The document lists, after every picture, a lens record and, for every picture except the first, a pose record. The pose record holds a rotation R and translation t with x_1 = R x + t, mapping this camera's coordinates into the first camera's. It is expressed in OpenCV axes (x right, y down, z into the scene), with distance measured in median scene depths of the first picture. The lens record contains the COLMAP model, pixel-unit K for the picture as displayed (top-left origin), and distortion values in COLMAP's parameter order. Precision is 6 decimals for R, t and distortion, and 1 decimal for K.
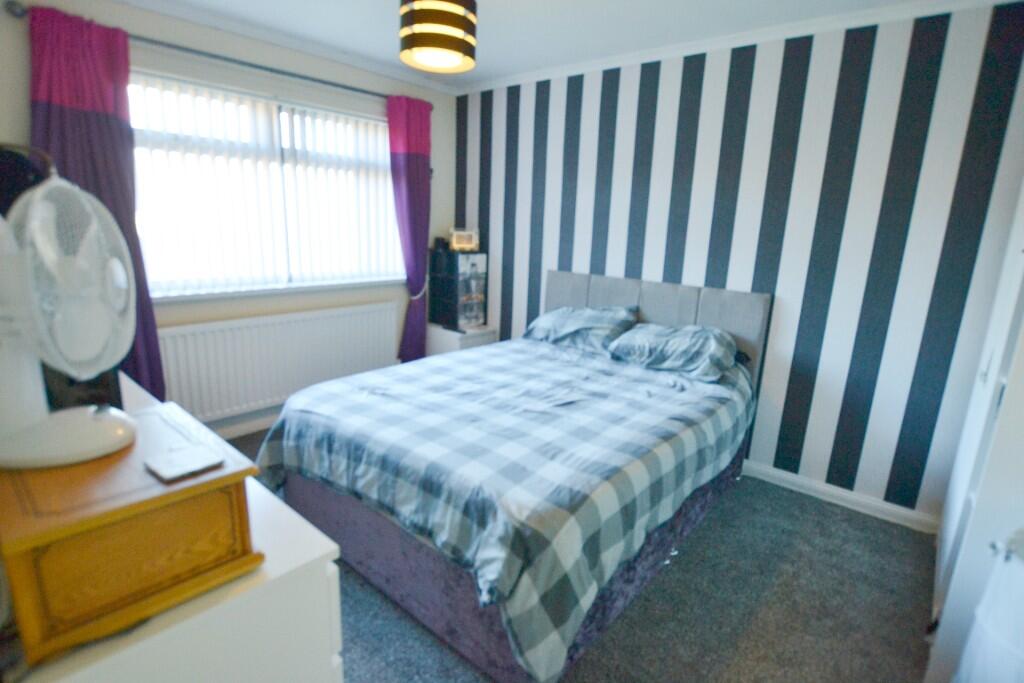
lens RADIAL K [[509.7, 0, 512.0], [0, 509.7, 346.2], [0, 0, 1]] dist [-0.026726, 0.001416]
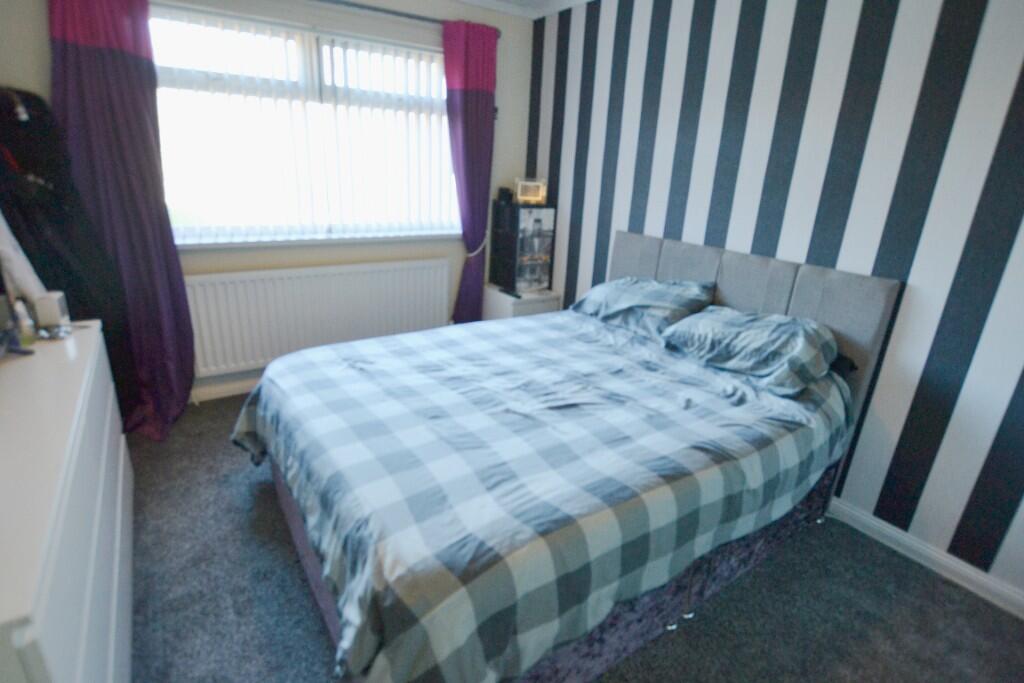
lens RADIAL K [[509.7, 0, 512.0], [0, 509.7, 346.2], [0, 0, 1]] dist [-0.026726, 0.001416]
pose [[0.964011, 0.096242, -0.247831, 0.178737], [-0.073545, 0.992338, 0.099284, -0.043190], [0.255487, -0.077484, 0.963703, 0.190741]]
